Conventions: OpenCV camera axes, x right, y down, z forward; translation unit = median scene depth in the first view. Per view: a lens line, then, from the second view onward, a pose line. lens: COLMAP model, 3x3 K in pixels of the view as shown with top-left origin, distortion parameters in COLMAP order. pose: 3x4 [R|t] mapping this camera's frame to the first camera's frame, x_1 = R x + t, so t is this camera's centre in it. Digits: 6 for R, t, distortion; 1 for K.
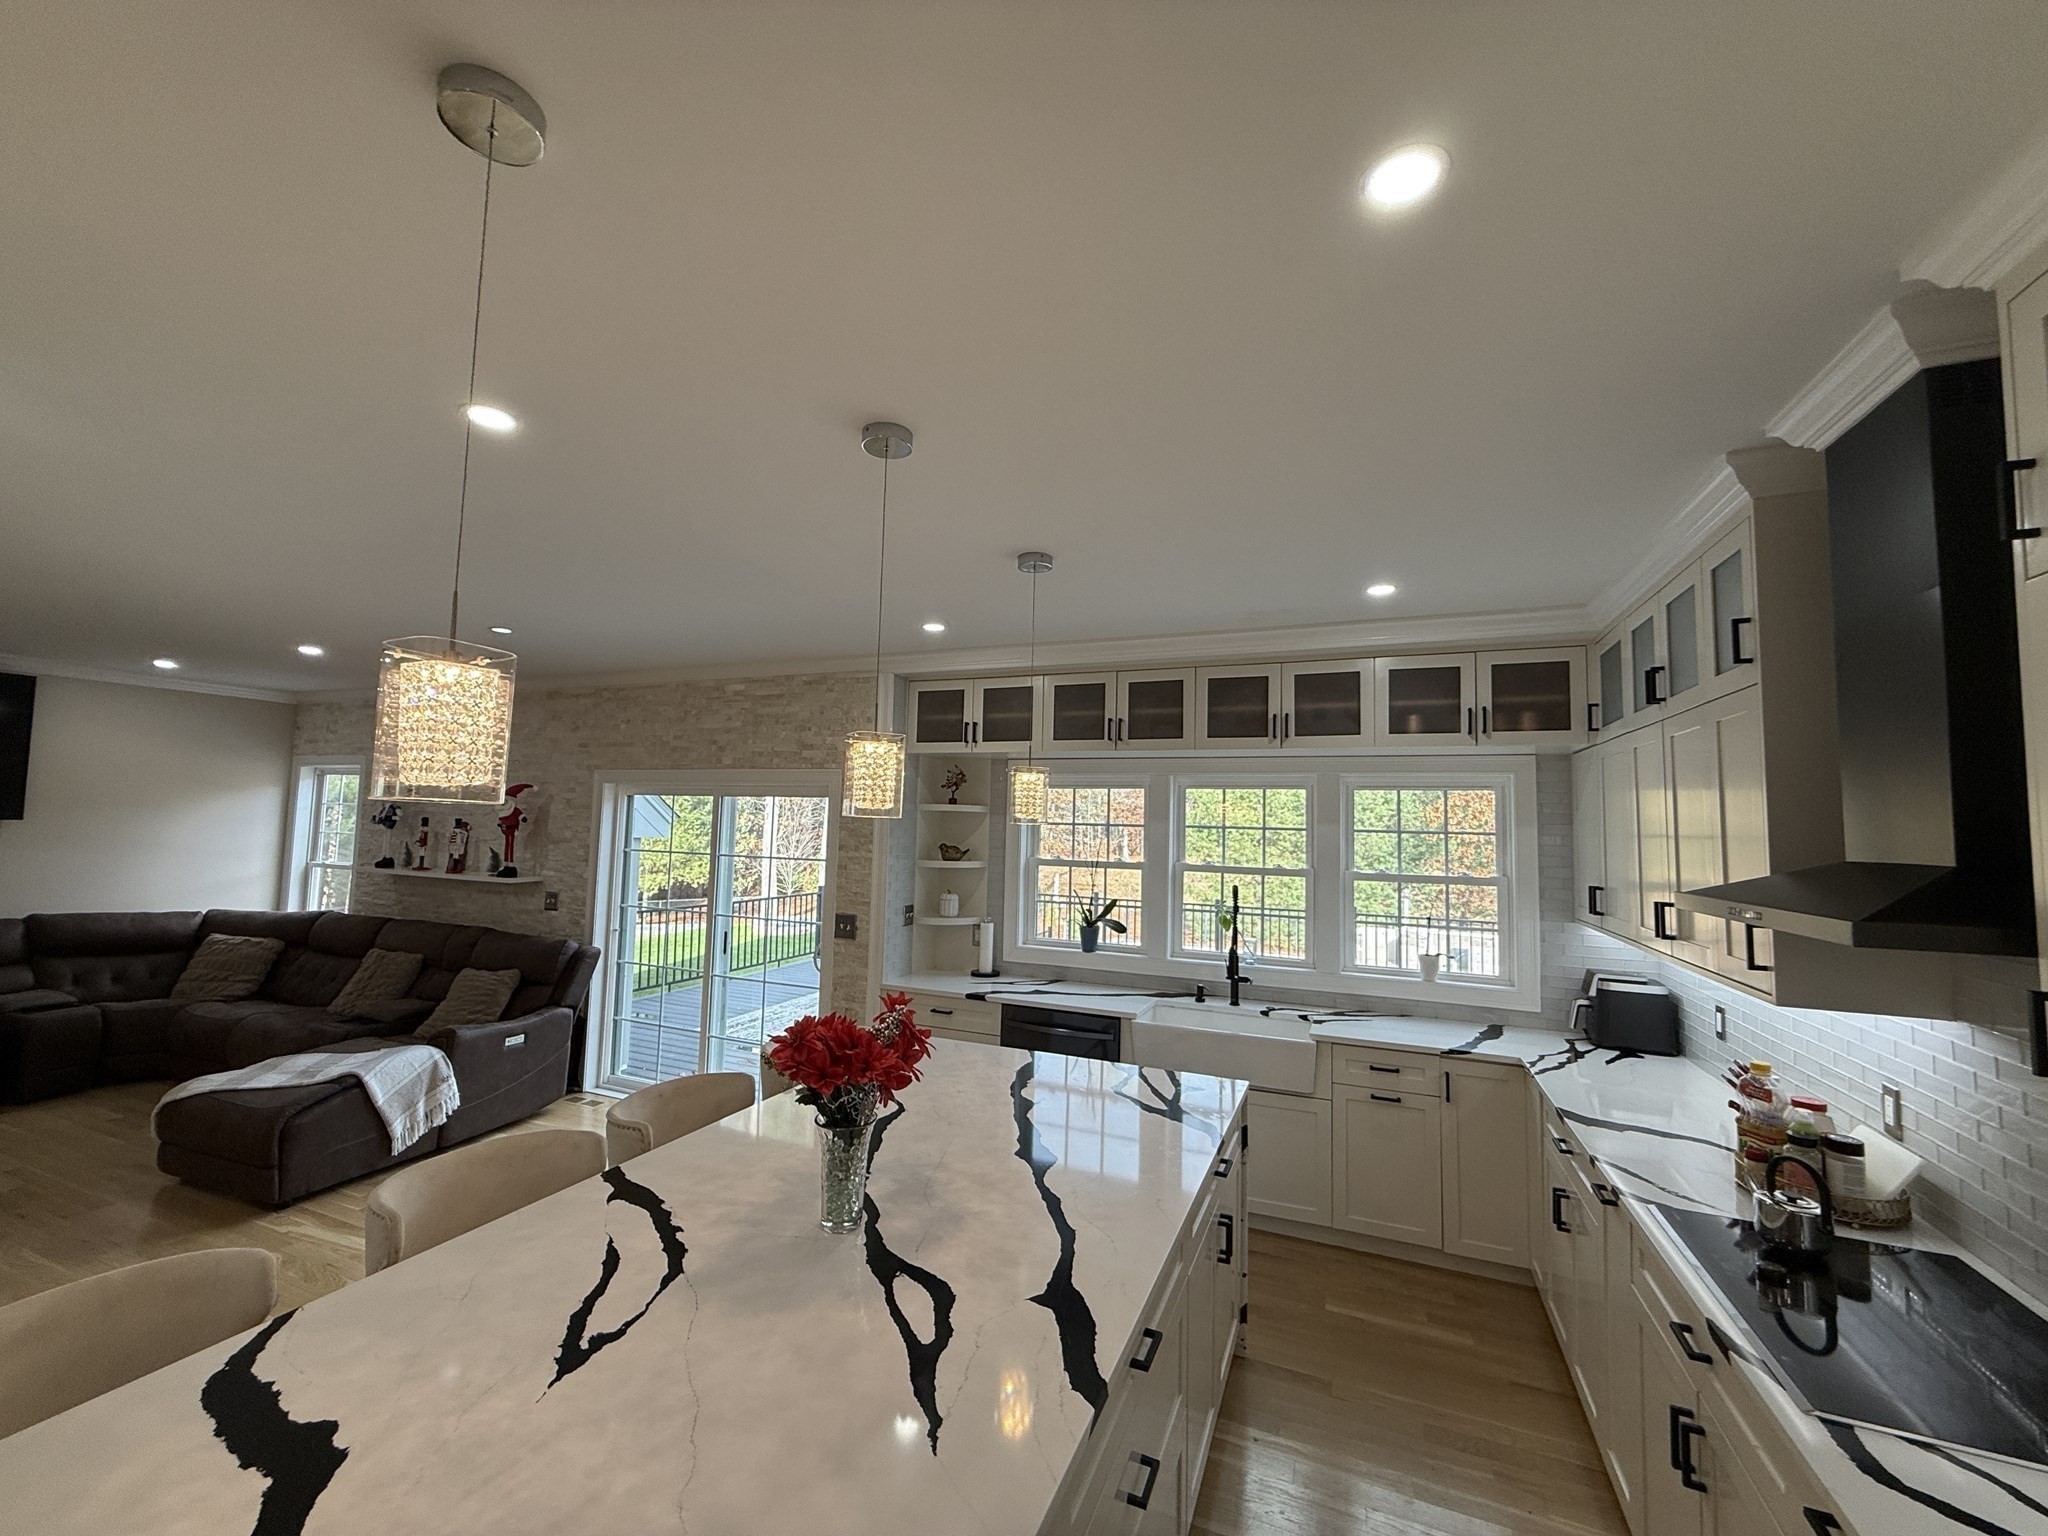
lens RADIAL K [[815.9, 0, 1016.9], [0, 815.9, 768.1], [0, 0, 1]] dist [-0.000561, 0.000304]
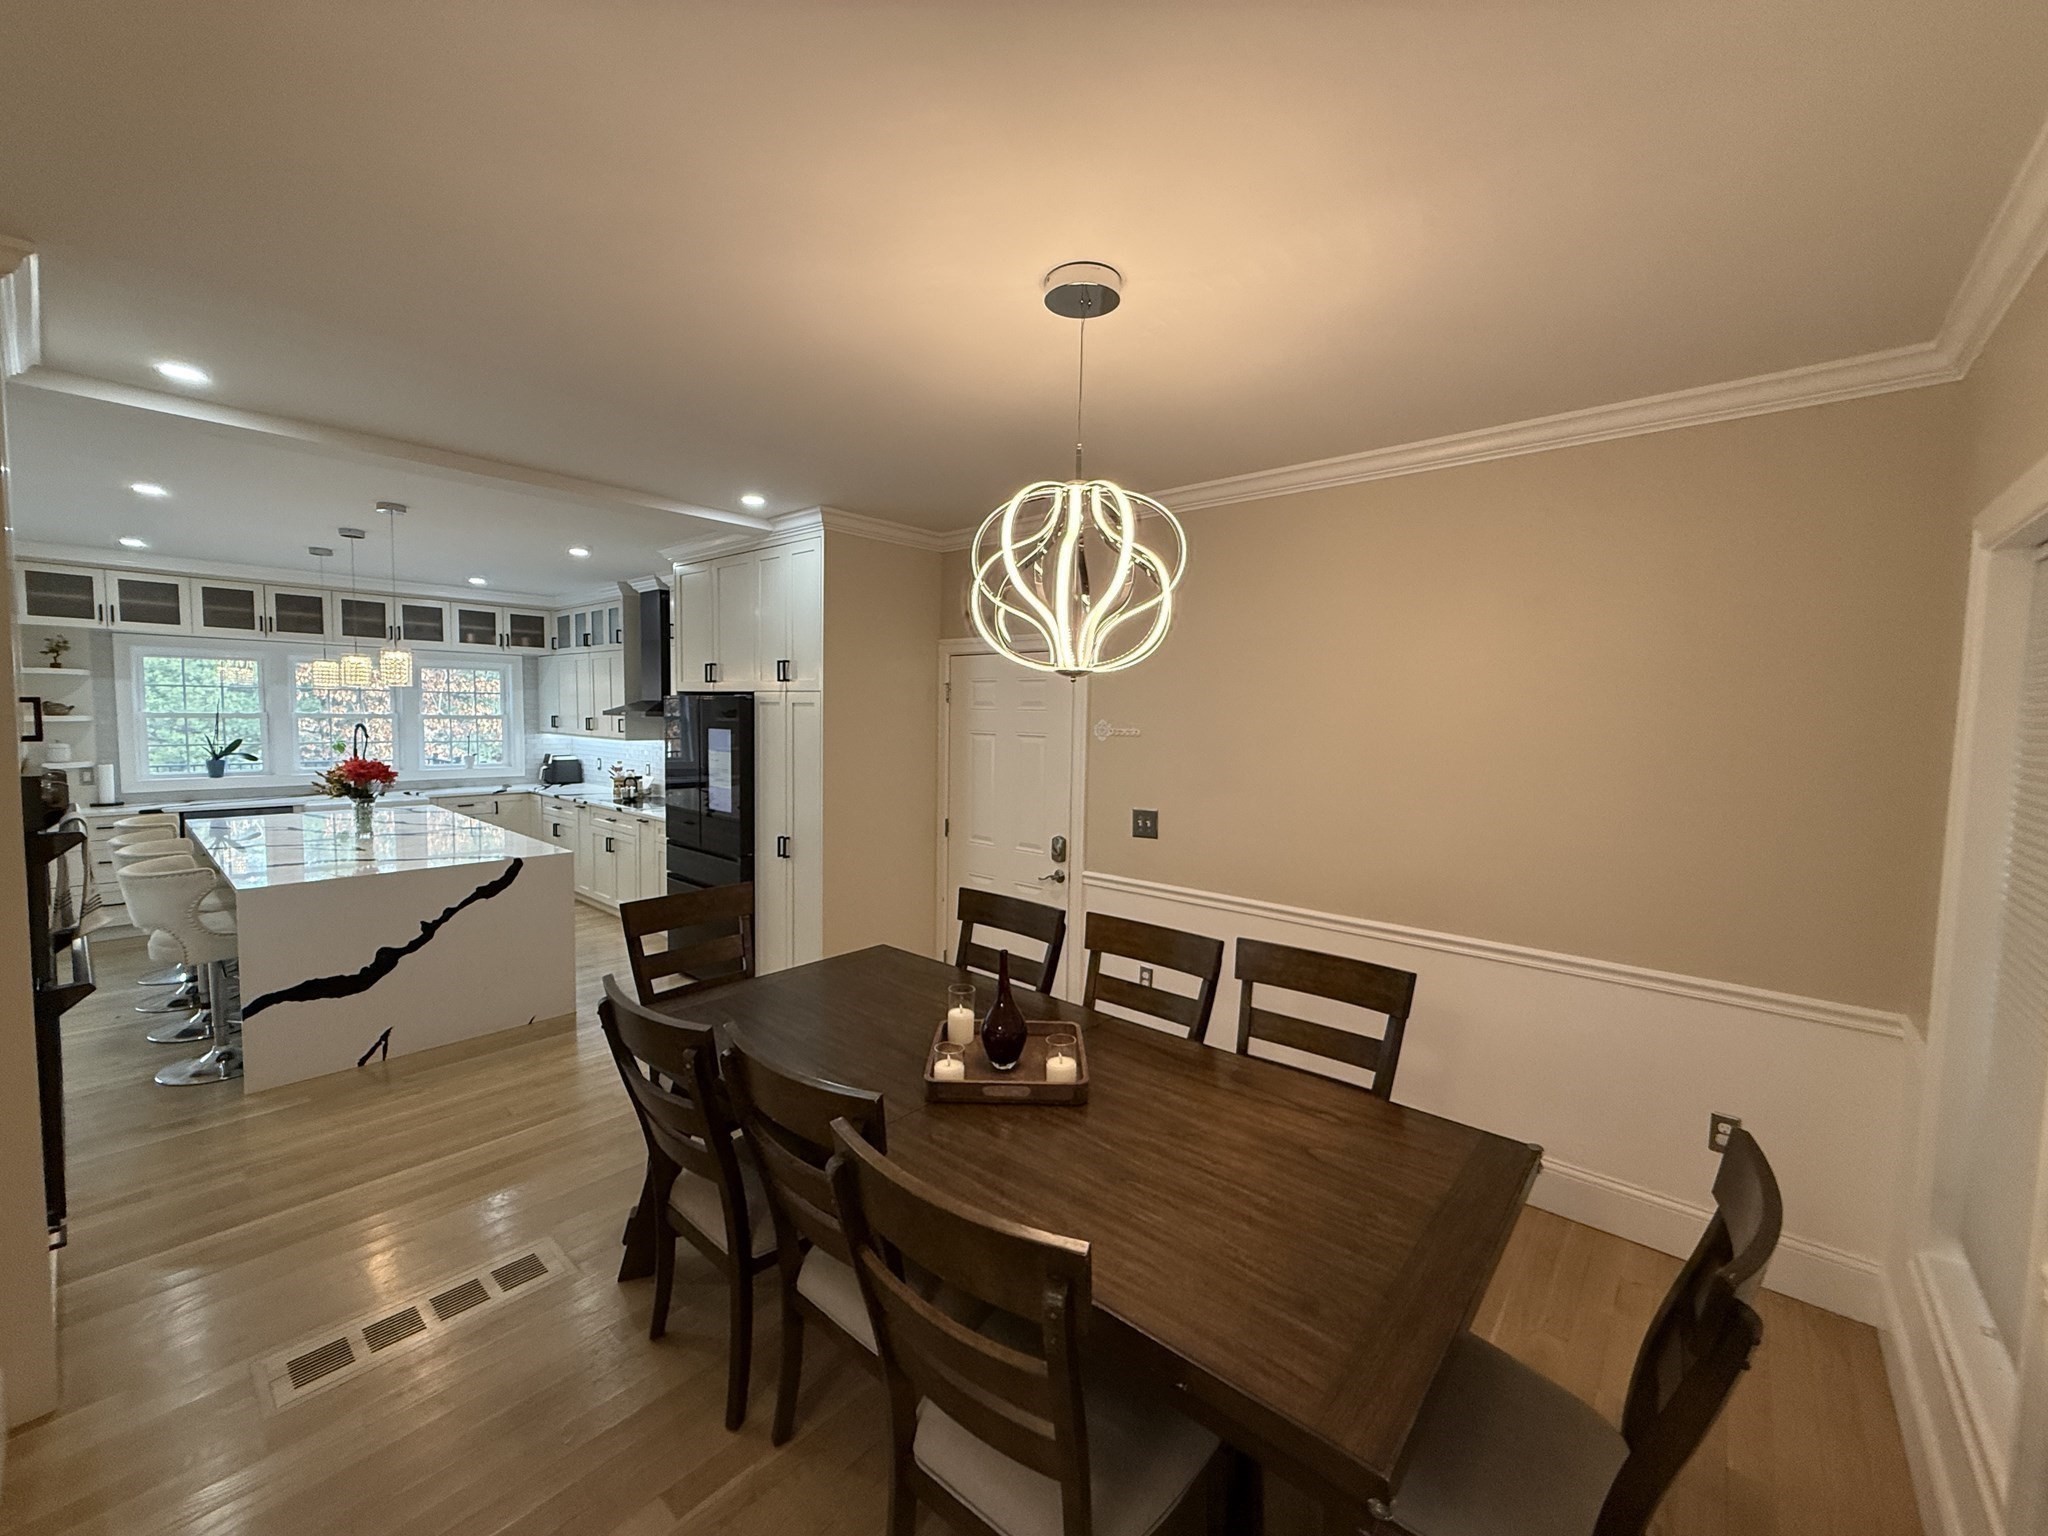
lens RADIAL K [[815.9, 0, 1017.3], [0, 815.9, 766.2], [0, 0, 1]] dist [-0.000561, 0.000304]
pose [[0.313573, -0.083544, 0.945882, -0.885925], [-0.077779, 0.990515, 0.113271, -0.065111], [-0.946373, -0.109088, 0.304101, -0.796066]]
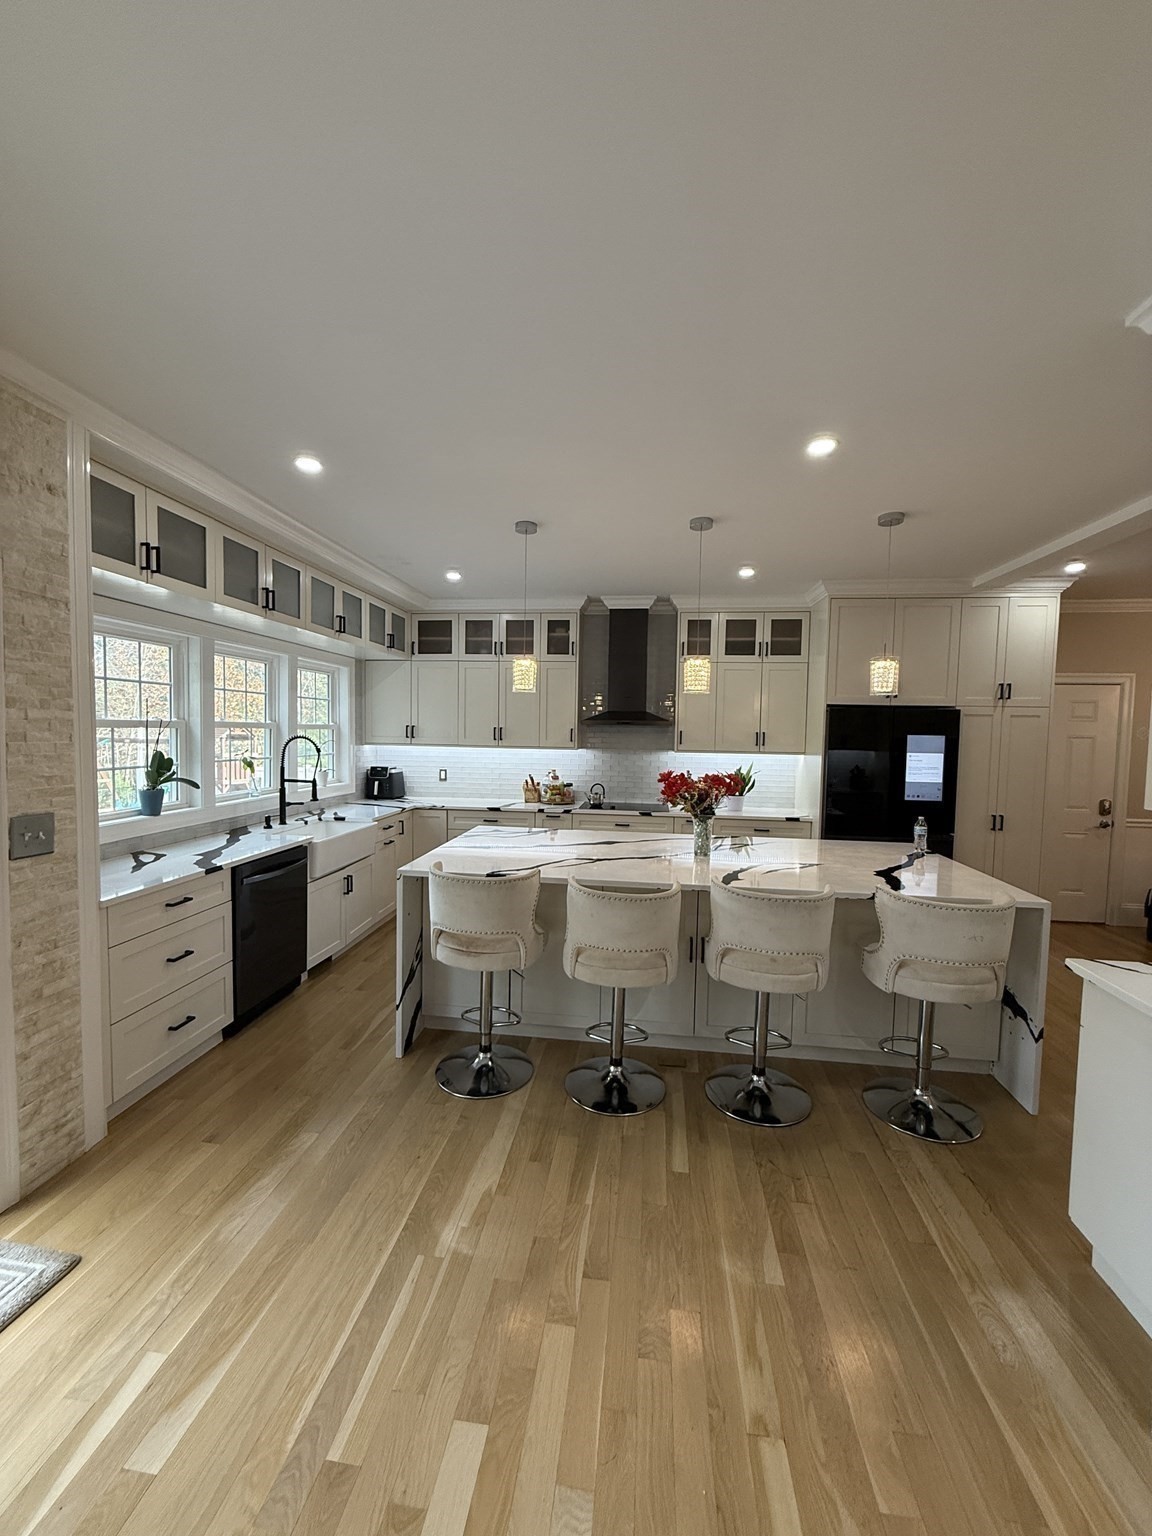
lens RADIAL K [[611.9, 0, 577.2], [0, 611.9, 763.2], [0, 0, 1]] dist [-0.000561, 0.000304]
pose [[-0.275199, -0.082913, 0.957805, -0.799555], [-0.094003, 0.993821, 0.059021, 0.084623], [-0.956780, -0.073793, -0.281293, 0.809659]]
